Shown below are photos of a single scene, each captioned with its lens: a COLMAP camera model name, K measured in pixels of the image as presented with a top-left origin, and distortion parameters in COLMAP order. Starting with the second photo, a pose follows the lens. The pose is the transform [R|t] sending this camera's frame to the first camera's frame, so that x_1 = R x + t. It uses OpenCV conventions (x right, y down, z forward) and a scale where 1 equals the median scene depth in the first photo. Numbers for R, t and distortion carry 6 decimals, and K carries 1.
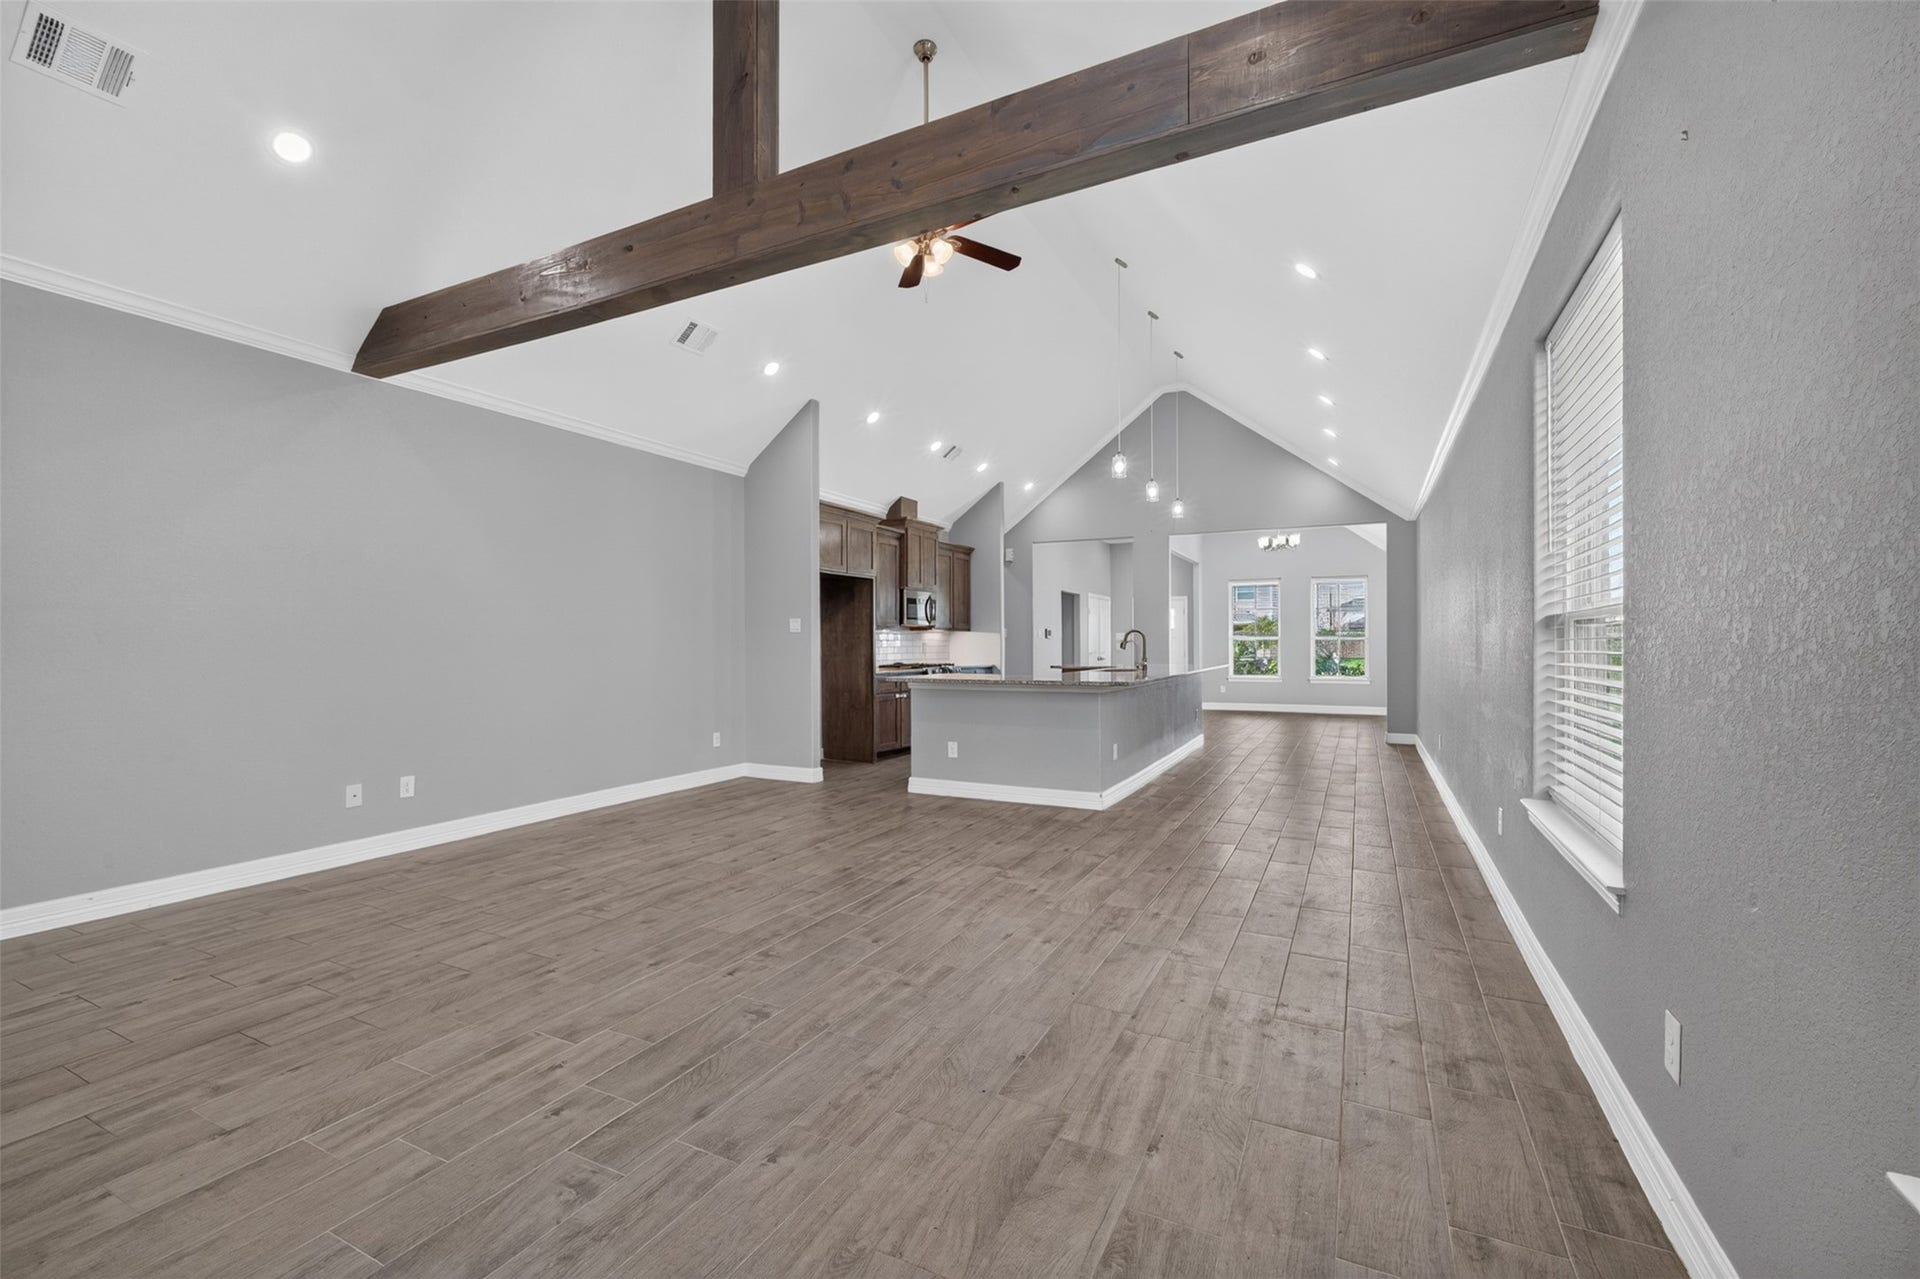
lens RADIAL K [[792.2, 0, 966.0], [0, 792.2, 641.7], [0, 0, 1]] dist [0.000990, -0.000552]
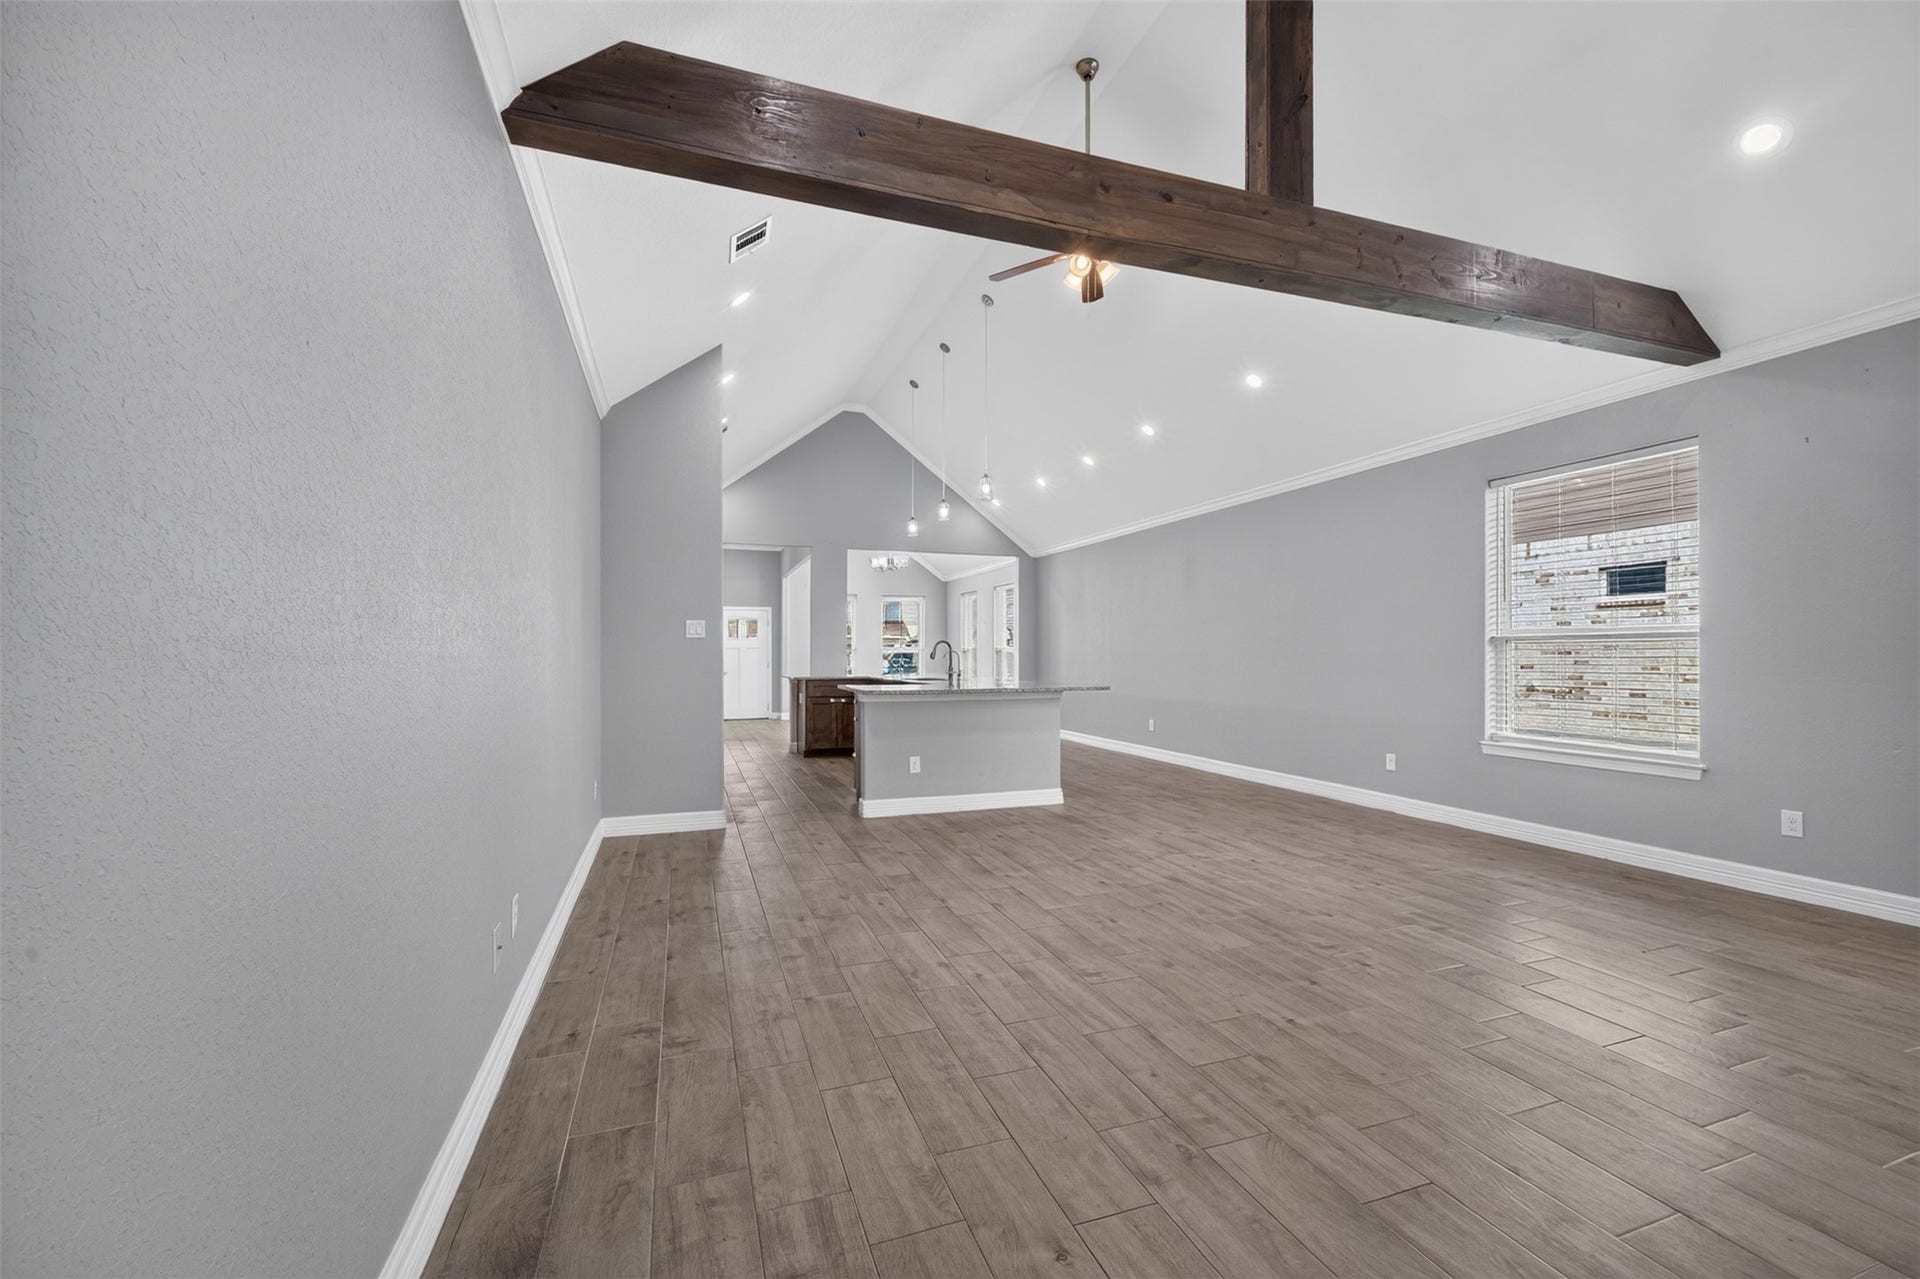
lens RADIAL K [[792.2, 0, 959.2], [0, 792.2, 647.8], [0, 0, 1]] dist [0.000990, -0.000552]
pose [[0.692526, 0.008453, 0.721343, -1.111099], [-0.003145, 0.999957, -0.008698, 0.008431], [-0.721386, 0.003756, 0.692523, 0.514791]]
